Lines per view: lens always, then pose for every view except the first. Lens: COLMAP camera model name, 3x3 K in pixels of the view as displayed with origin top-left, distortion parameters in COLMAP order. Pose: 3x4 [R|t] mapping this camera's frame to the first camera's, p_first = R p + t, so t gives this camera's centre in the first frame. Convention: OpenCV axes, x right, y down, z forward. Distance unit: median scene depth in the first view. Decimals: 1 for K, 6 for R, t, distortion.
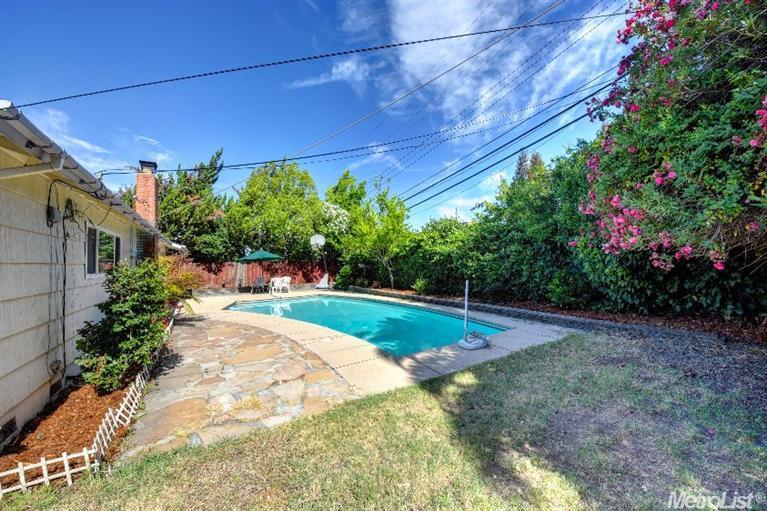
lens RADIAL K [[305.5, 0, 380.9], [0, 305.5, 252.8], [0, 0, 1]] dist [0.000427, 0.000059]
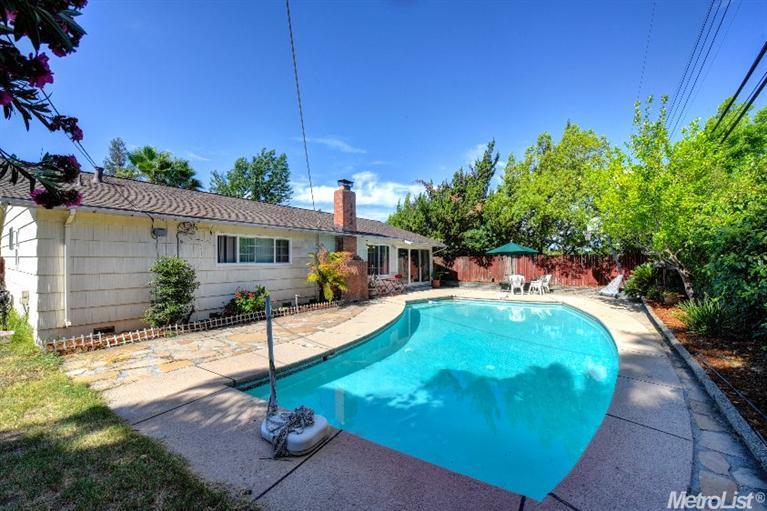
lens RADIAL K [[305.5, 0, 380.9], [0, 305.5, 252.8], [0, 0, 1]] dist [0.000427, 0.000059]
pose [[0.377722, -0.002844, -0.925915, 0.857604], [0.026175, 0.999628, 0.007607, 0.011926], [0.925549, -0.027110, 0.377656, 1.008130]]
